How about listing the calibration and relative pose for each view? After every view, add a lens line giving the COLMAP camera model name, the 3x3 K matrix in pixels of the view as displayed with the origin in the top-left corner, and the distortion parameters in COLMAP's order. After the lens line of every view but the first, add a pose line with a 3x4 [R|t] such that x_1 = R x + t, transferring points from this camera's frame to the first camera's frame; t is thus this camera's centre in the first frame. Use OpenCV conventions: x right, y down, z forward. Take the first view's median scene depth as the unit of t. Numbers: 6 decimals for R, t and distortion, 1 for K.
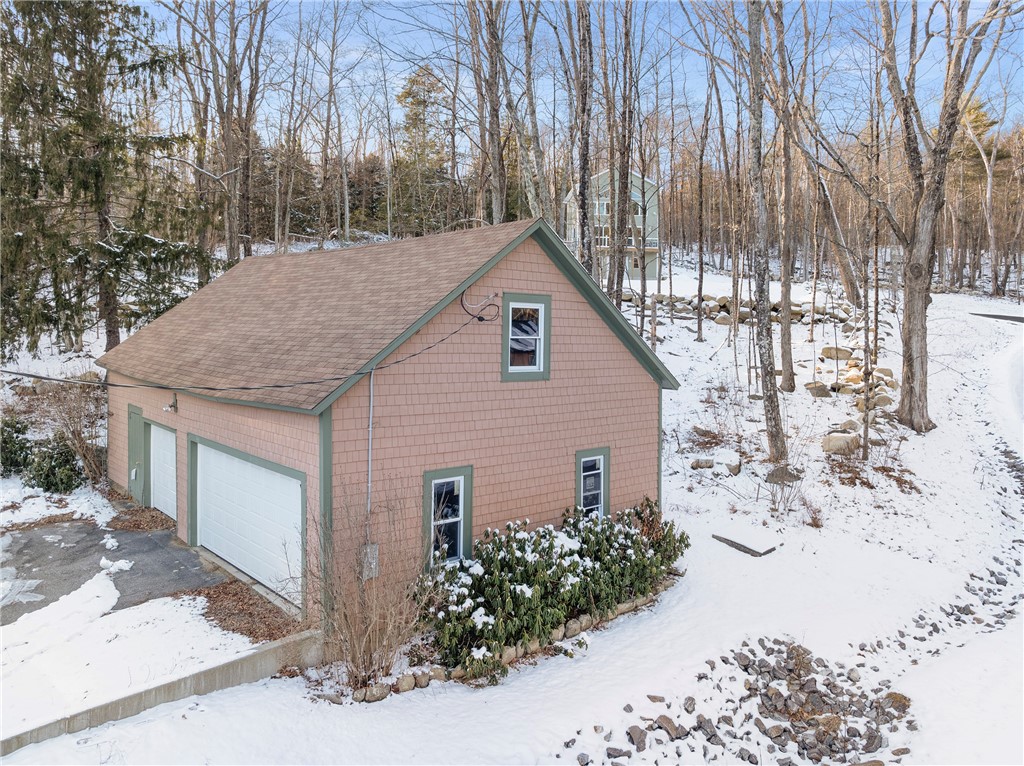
lens RADIAL K [[743.2, 0, 507.2], [0, 743.2, 342.1], [0, 0, 1]] dist [-0.034831, 0.000747]
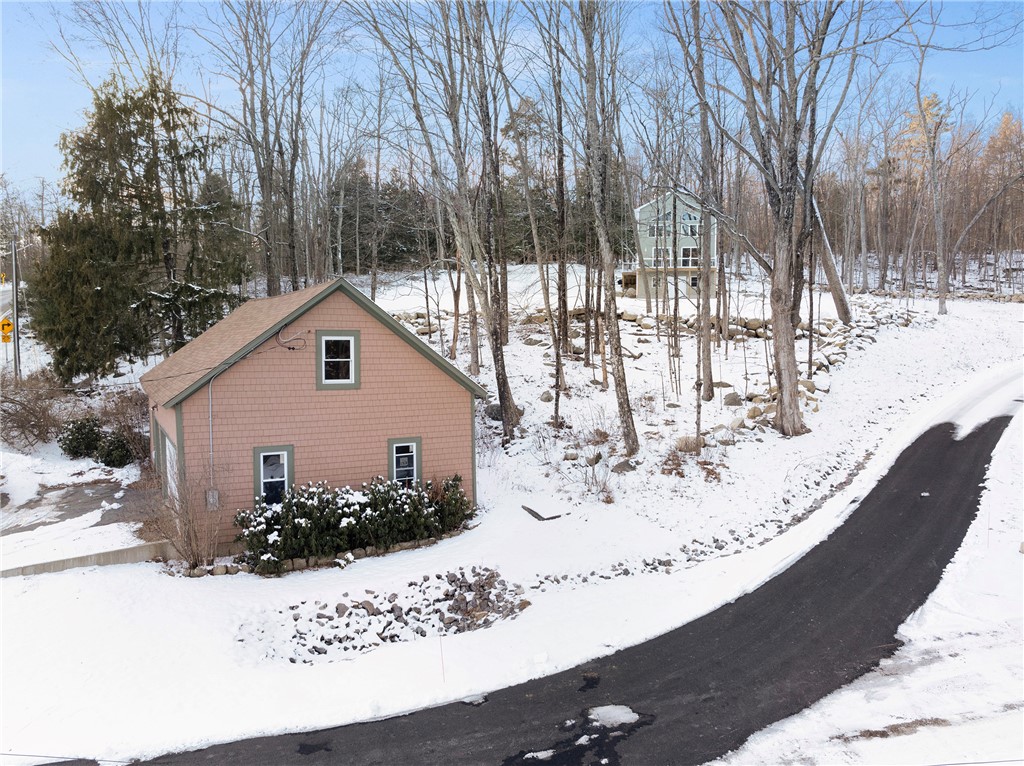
lens RADIAL K [[719.4, 0, 512.1], [0, 719.4, 409.5], [0, 0, 1]] dist [-0.041251, 0.001582]
pose [[0.978142, 0.003760, -0.207903, 0.682674], [0.011438, 0.997350, 0.071852, -0.006819], [0.207623, -0.072659, 0.975507, -0.330635]]
